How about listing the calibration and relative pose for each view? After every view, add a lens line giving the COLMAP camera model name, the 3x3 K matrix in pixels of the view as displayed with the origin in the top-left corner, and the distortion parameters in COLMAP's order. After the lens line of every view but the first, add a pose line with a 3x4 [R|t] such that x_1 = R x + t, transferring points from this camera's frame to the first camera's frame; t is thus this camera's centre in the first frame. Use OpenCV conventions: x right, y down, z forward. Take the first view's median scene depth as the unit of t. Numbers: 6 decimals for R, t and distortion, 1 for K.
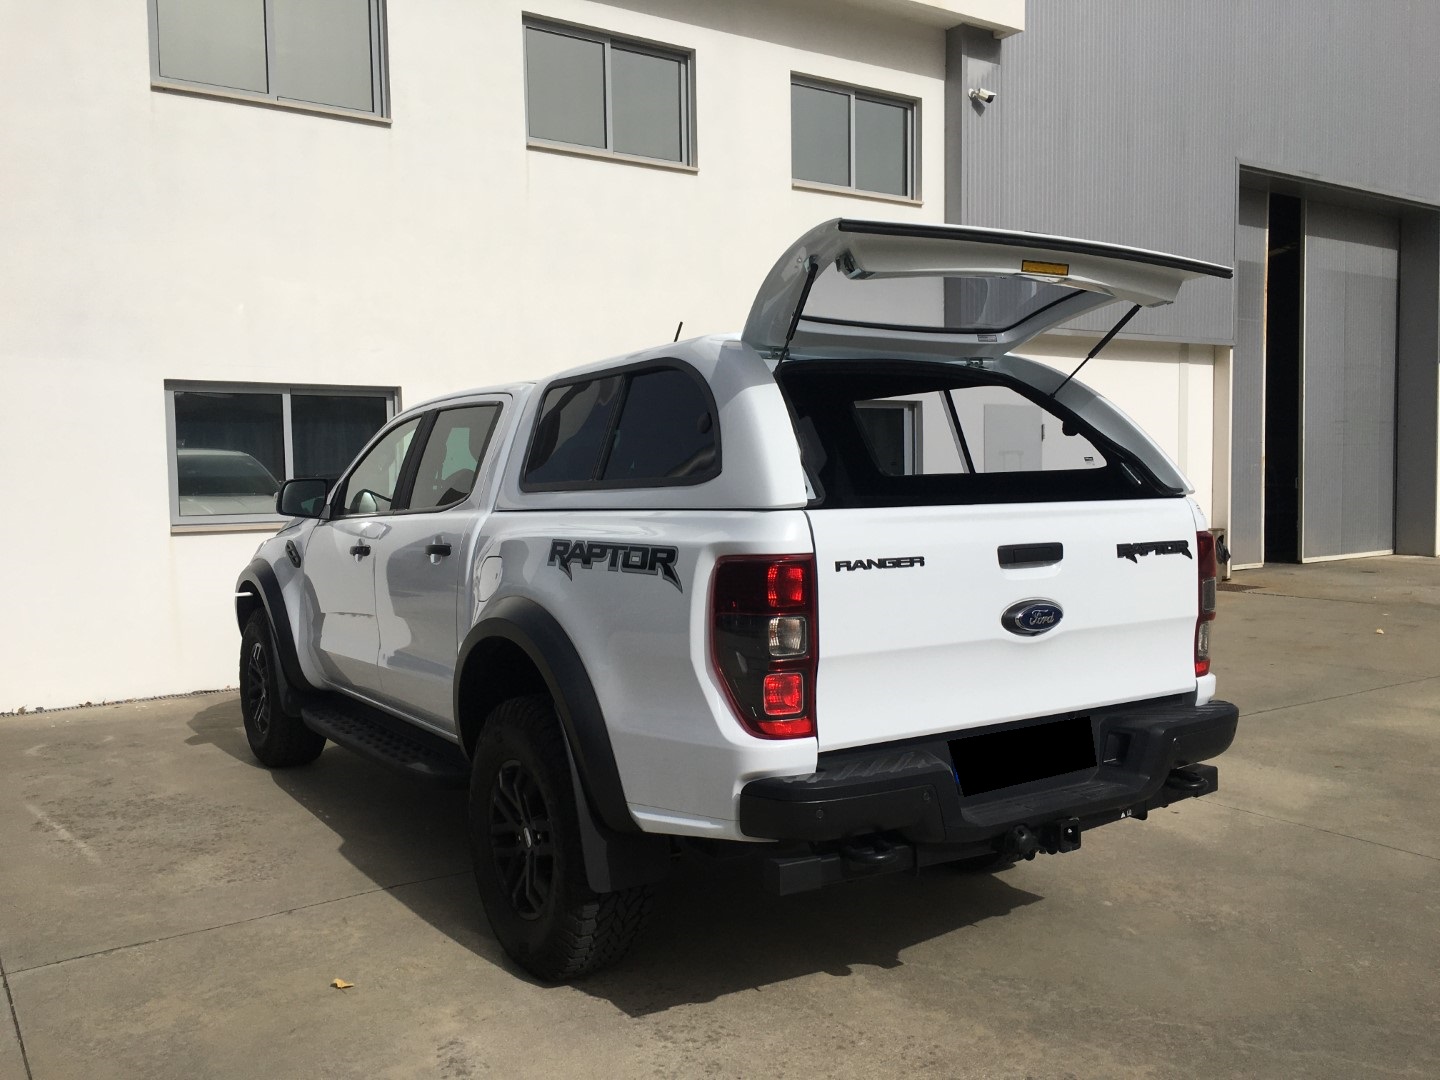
lens RADIAL K [[1227.2, 0, 729.5], [0, 1227.2, 536.4], [0, 0, 1]] dist [0.079183, -0.102851]
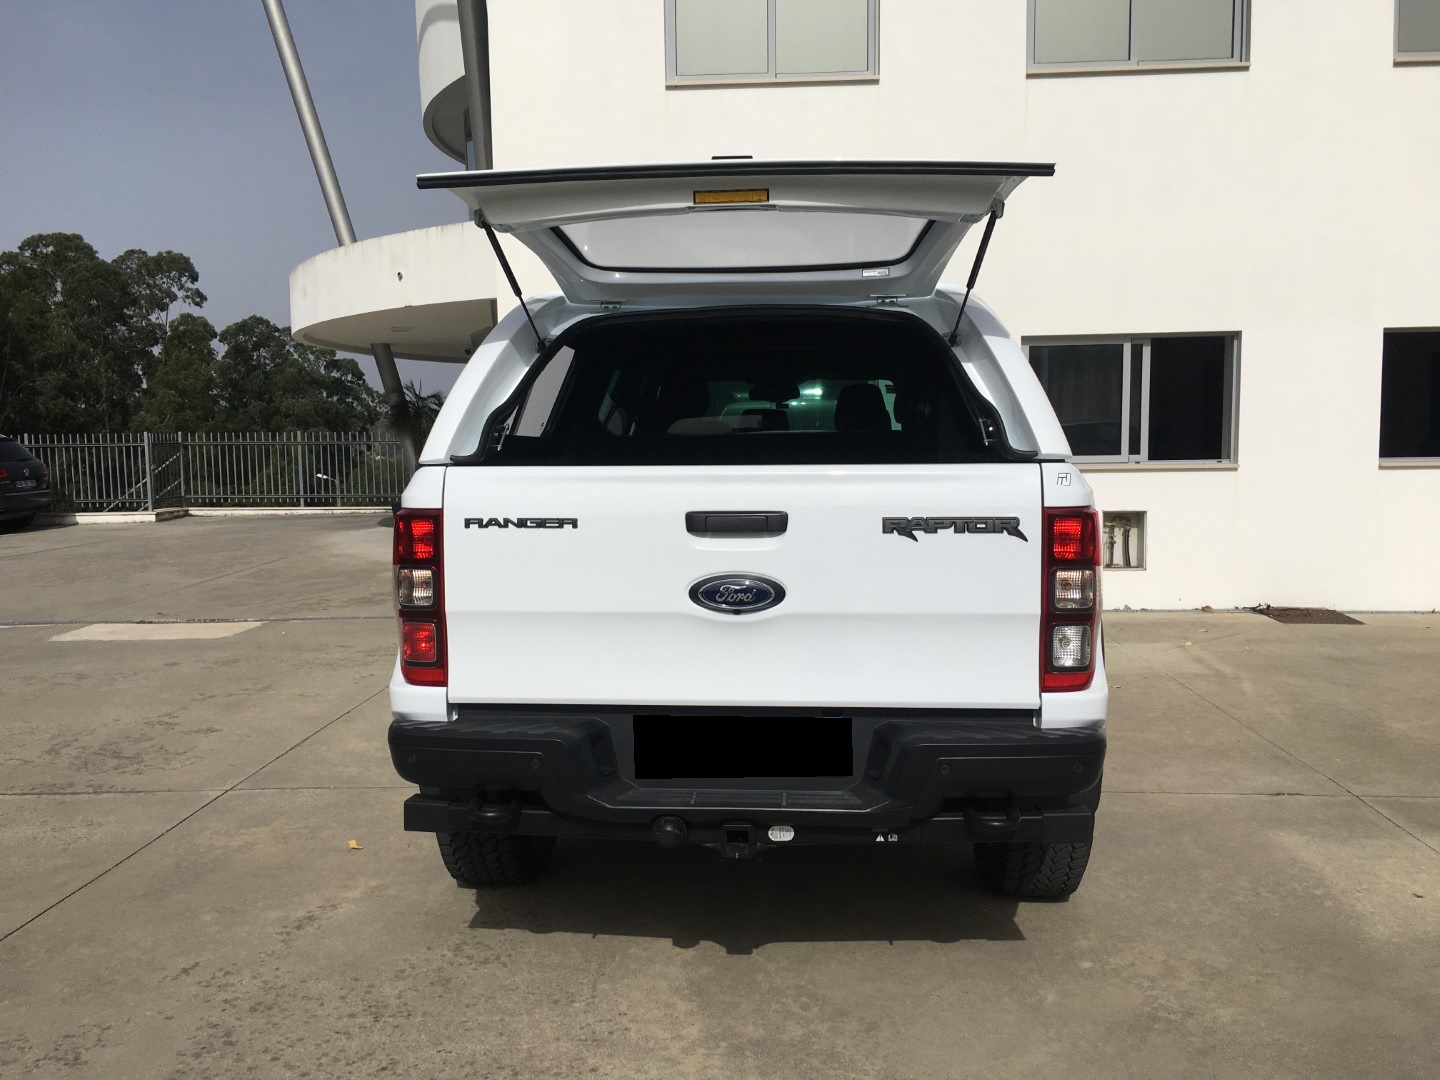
lens RADIAL K [[1227.2, 0, 725.9], [0, 1227.2, 540.0], [0, 0, 1]] dist [0.079183, -0.102851]
pose [[0.790362, 0.060129, -0.609683, 0.745292], [-0.033141, 0.997911, 0.055456, -0.021207], [0.611744, -0.023625, 0.790703, 0.281219]]
